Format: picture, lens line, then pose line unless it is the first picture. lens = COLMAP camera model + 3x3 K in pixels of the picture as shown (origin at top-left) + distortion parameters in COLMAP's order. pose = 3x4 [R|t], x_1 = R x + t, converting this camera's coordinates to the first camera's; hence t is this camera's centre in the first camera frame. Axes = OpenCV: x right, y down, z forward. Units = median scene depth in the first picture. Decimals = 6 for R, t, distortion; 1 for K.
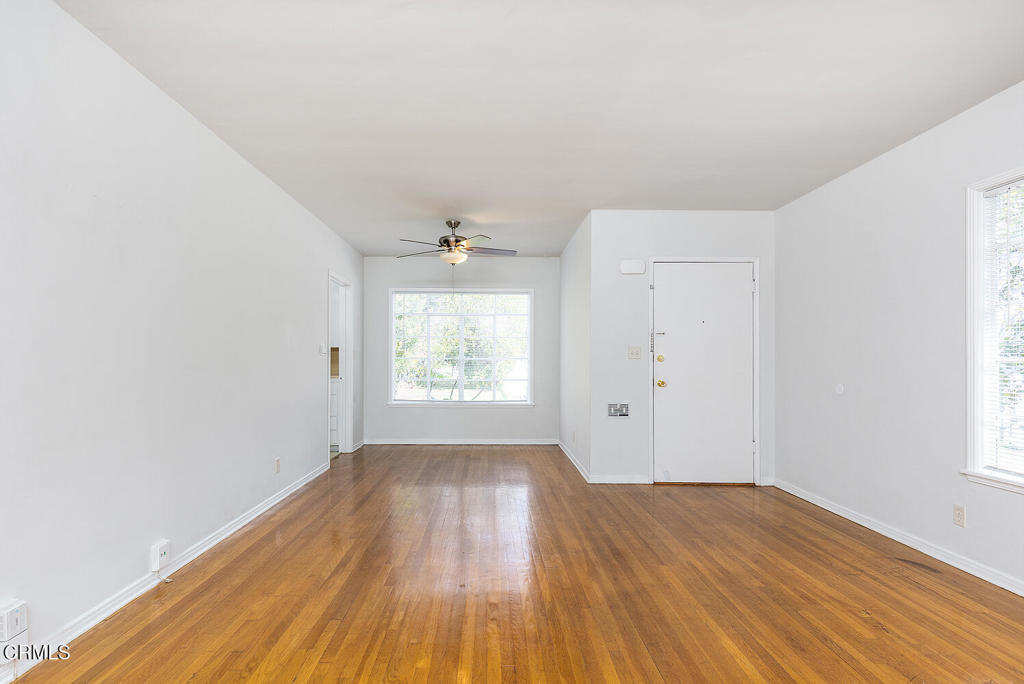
lens RADIAL K [[501.1, 0, 510.0], [0, 501.1, 361.3], [0, 0, 1]] dist [0.000122, 0.000182]
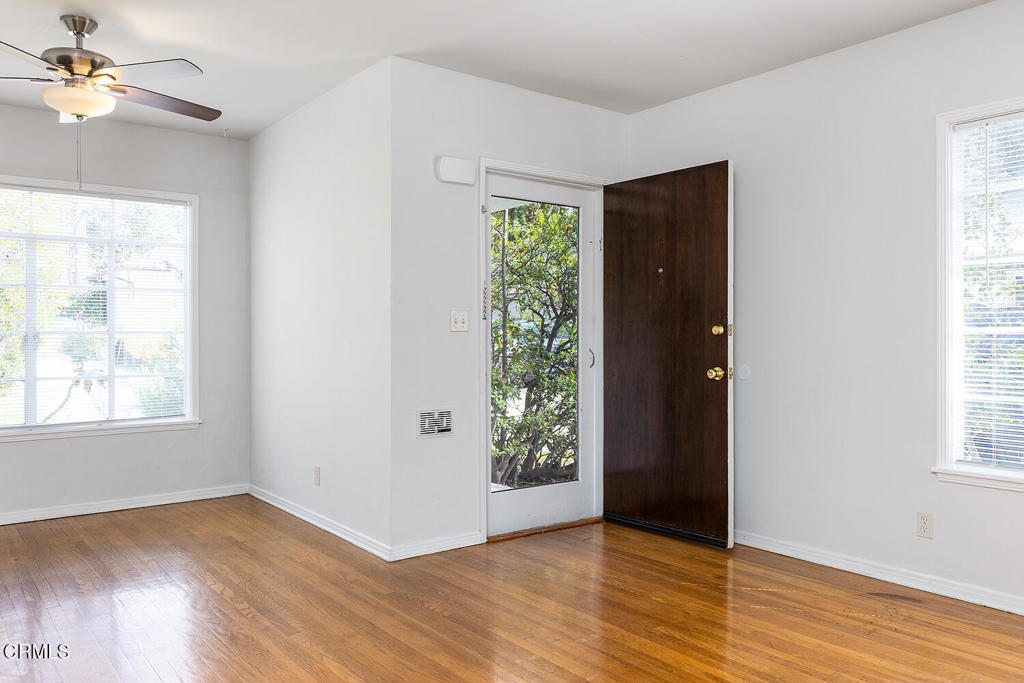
lens RADIAL K [[759.2, 0, 512.0], [0, 759.2, 341.5], [0, 0, 1]] dist [0.005108, -0.002814]
pose [[0.803552, -0.011507, 0.595124, -0.222769], [0.006966, 0.999926, 0.009930, -0.001703], [-0.595194, -0.003834, 0.803573, 0.261418]]
